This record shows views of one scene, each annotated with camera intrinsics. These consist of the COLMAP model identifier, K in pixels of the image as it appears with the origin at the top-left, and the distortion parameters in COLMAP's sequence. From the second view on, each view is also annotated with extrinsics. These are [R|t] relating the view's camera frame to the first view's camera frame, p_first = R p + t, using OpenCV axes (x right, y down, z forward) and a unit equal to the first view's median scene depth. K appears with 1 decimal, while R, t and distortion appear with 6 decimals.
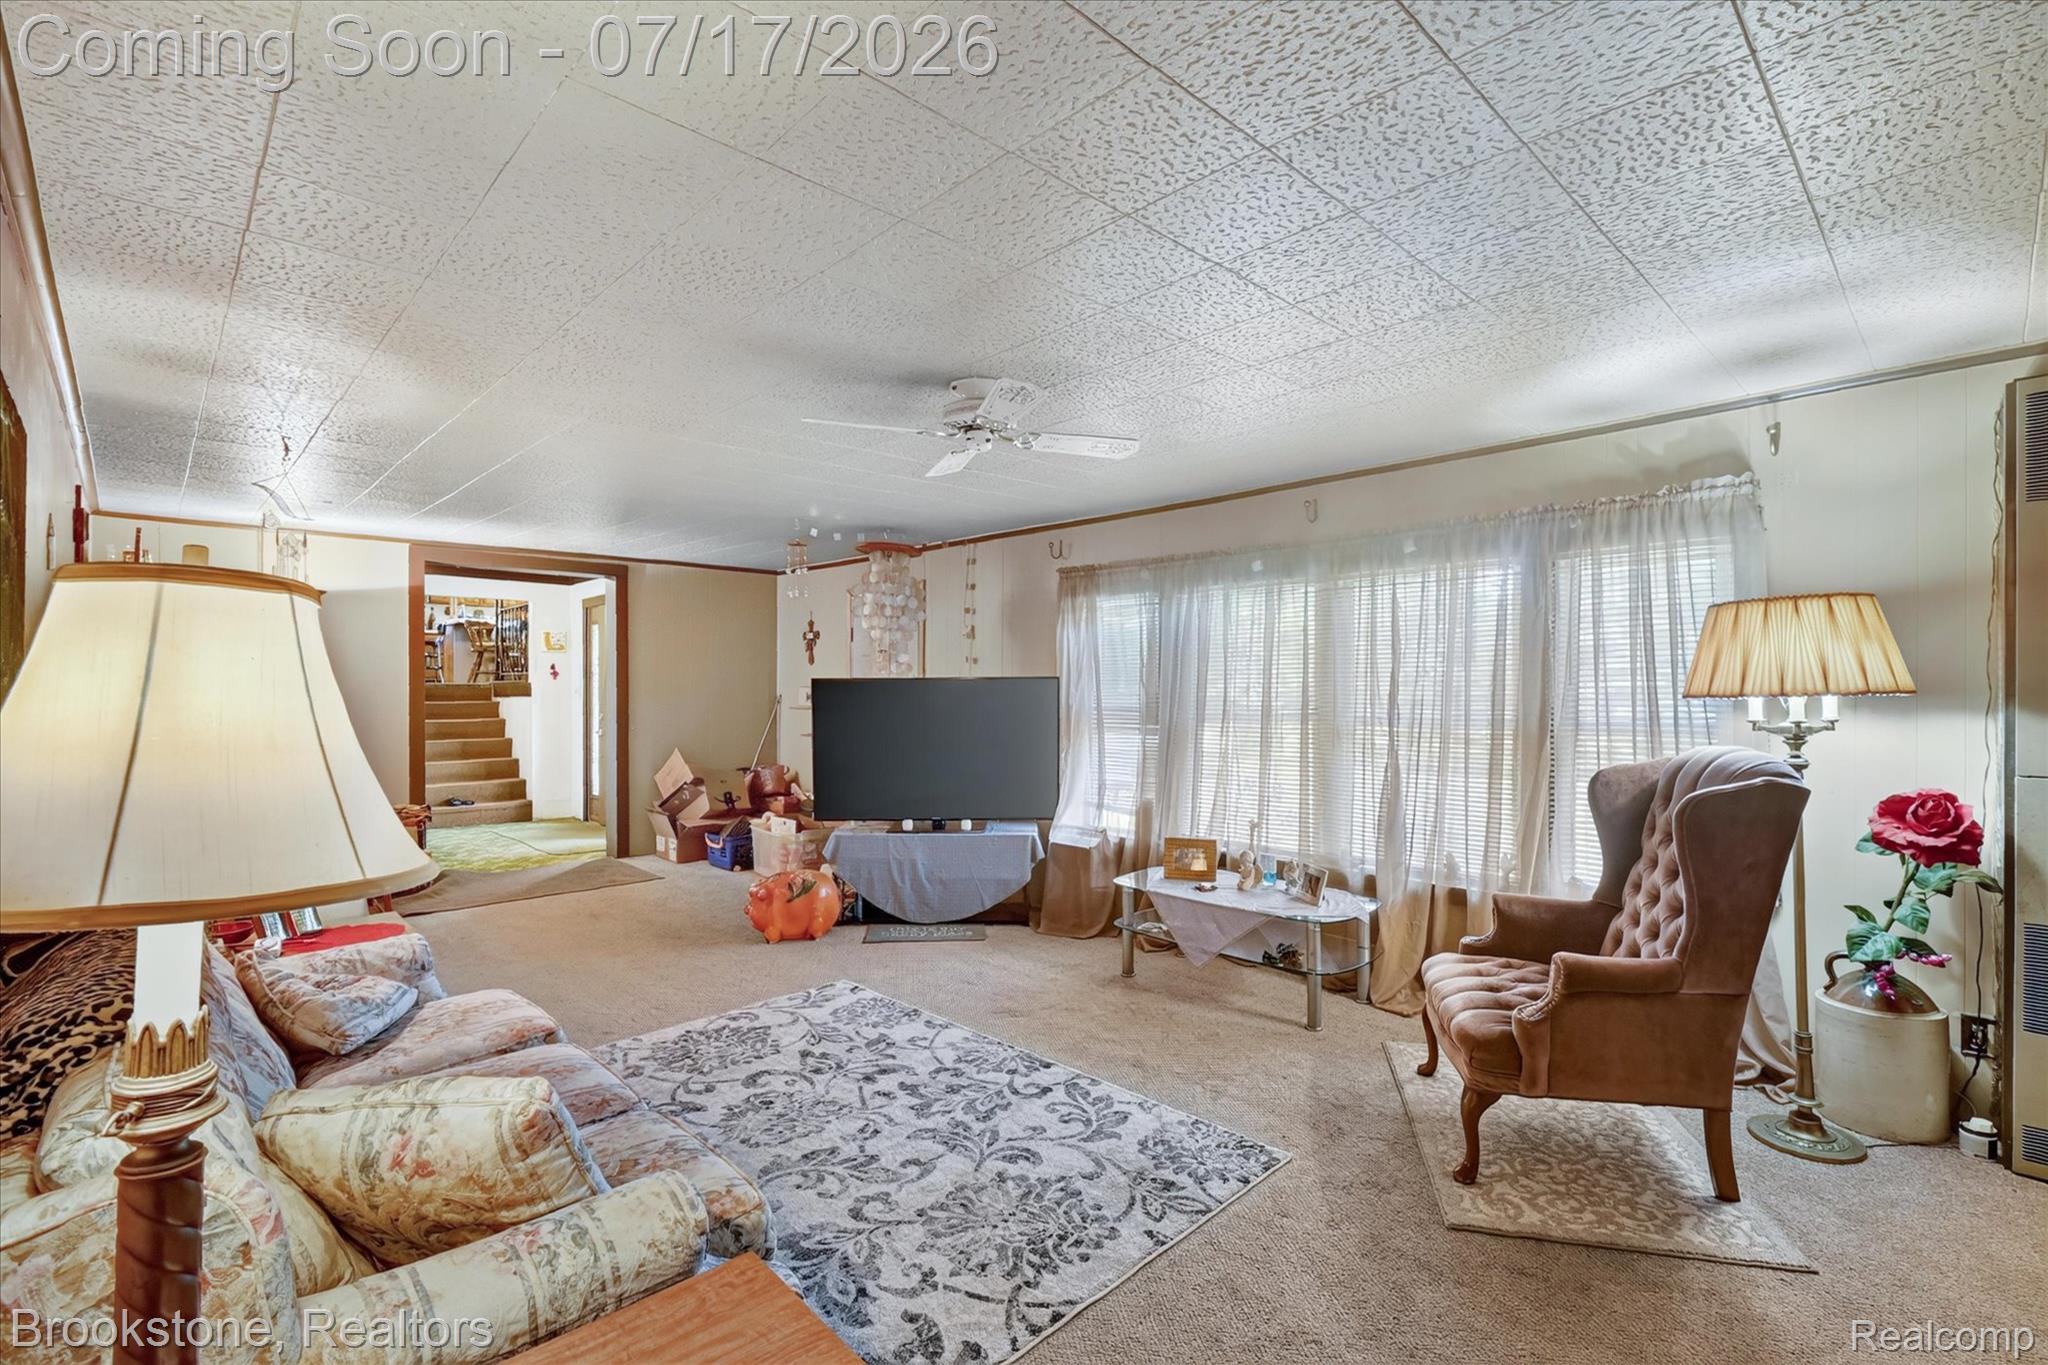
lens RADIAL K [[917.7, 0, 1027.7], [0, 917.7, 686.3], [0, 0, 1]] dist [-0.000790, 0.000563]
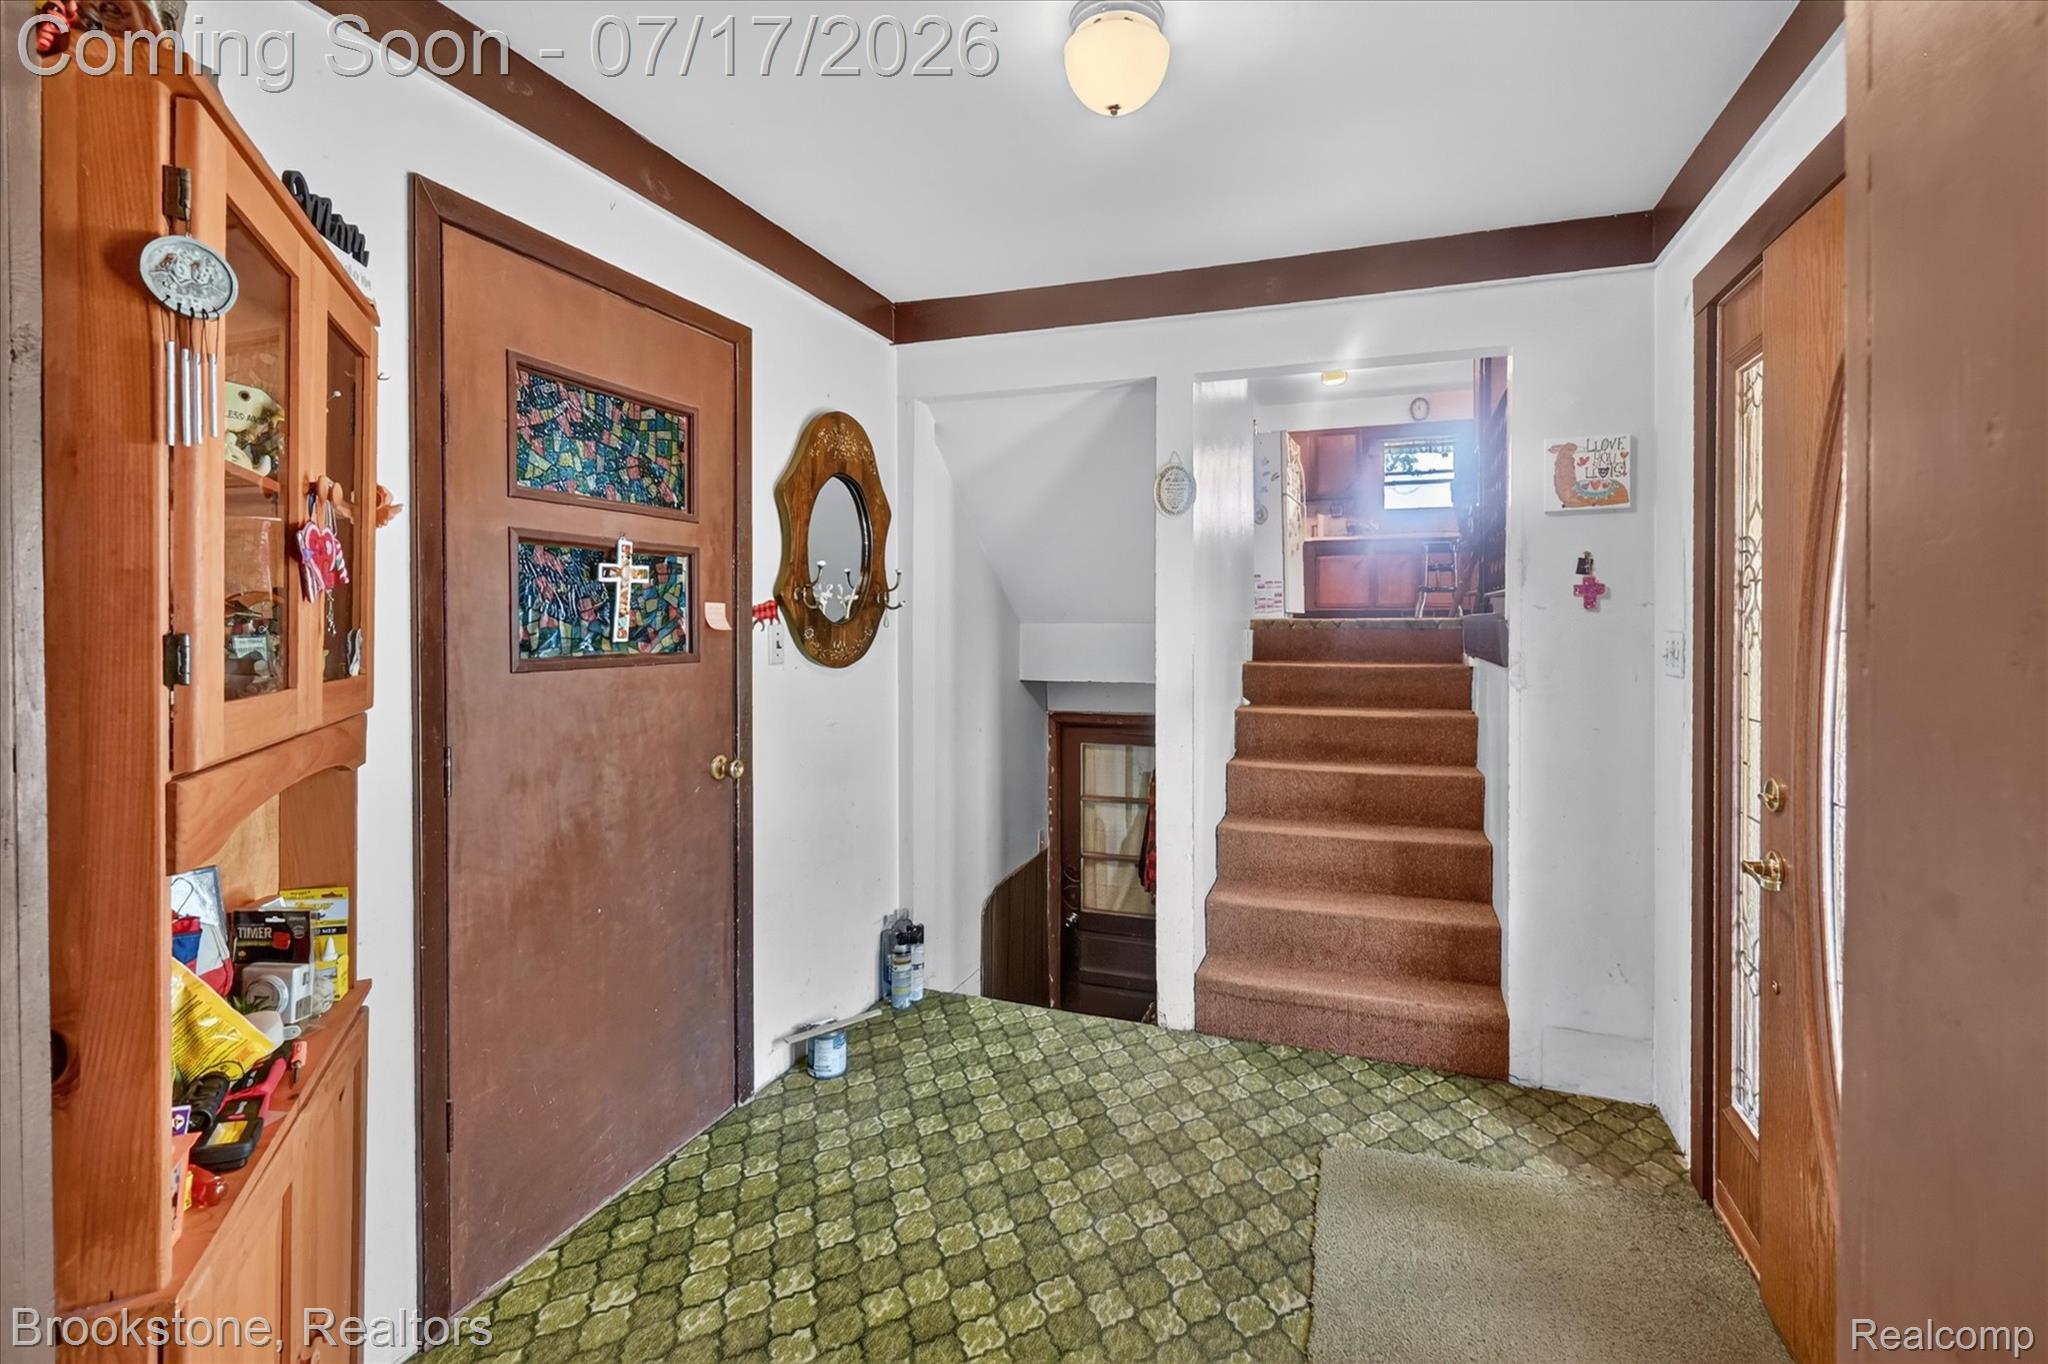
lens RADIAL K [[998.6, 0, 1026.1], [0, 998.6, 624.7], [0, 0, 1]] dist [0.003122, 0.001106]
pose [[0.463716, 0.011020, -0.885915, -0.324816], [-0.005006, 0.999939, 0.009818, -0.005411], [0.885970, -0.000118, 0.463743, 0.705226]]
